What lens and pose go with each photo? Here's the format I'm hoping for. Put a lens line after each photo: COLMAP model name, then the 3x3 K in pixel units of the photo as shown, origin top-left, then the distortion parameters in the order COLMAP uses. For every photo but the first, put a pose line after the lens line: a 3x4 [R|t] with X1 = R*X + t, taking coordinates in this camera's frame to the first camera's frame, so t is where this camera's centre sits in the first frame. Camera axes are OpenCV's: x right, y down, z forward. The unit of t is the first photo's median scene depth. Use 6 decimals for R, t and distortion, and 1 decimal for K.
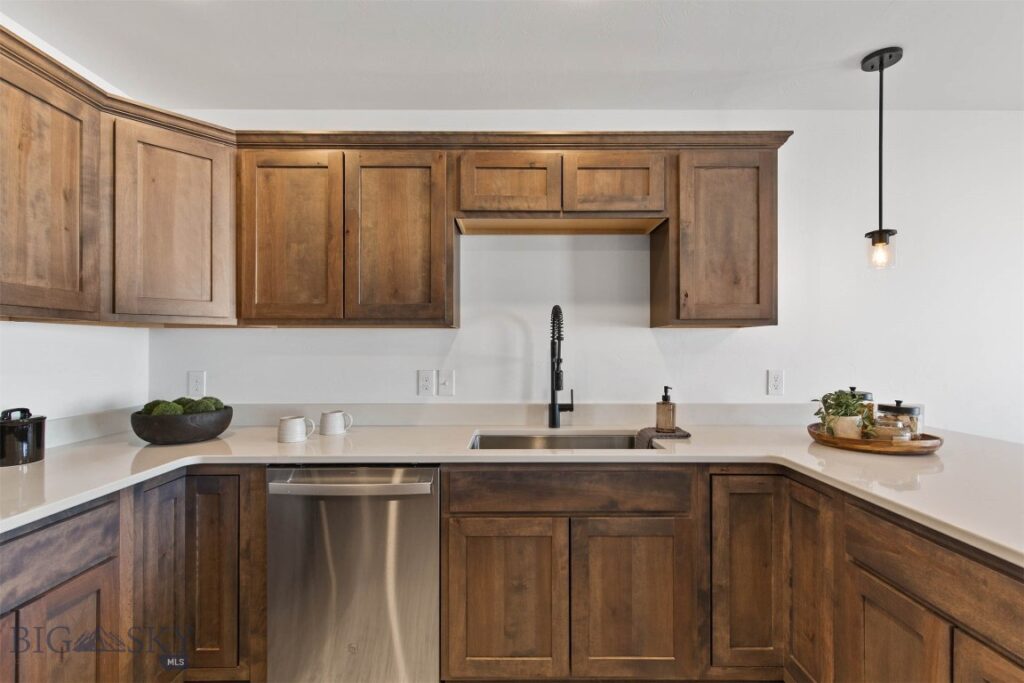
lens RADIAL K [[460.0, 0, 512.7], [0, 460.0, 345.5], [0, 0, 1]] dist [0.006813, -0.001727]
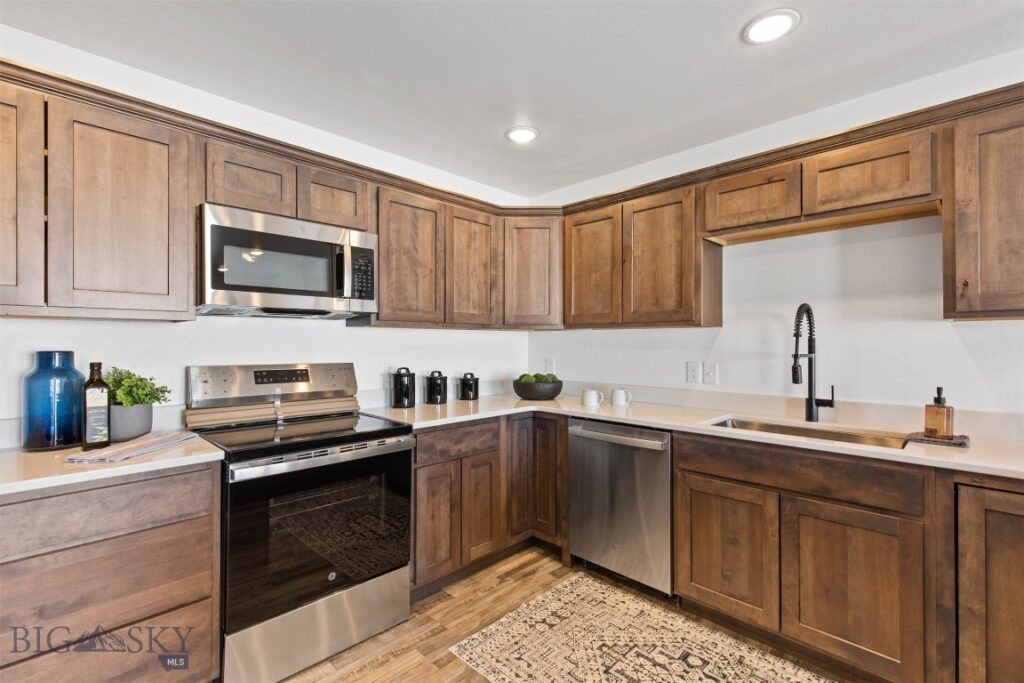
lens RADIAL K [[460.0, 0, 509.3], [0, 460.0, 340.4], [0, 0, 1]] dist [0.006813, -0.001727]
pose [[0.700276, -0.002974, -0.713866, 0.439413], [0.002221, 0.999996, -0.001988, -0.003016], [0.713869, -0.000193, 0.700280, -0.257403]]
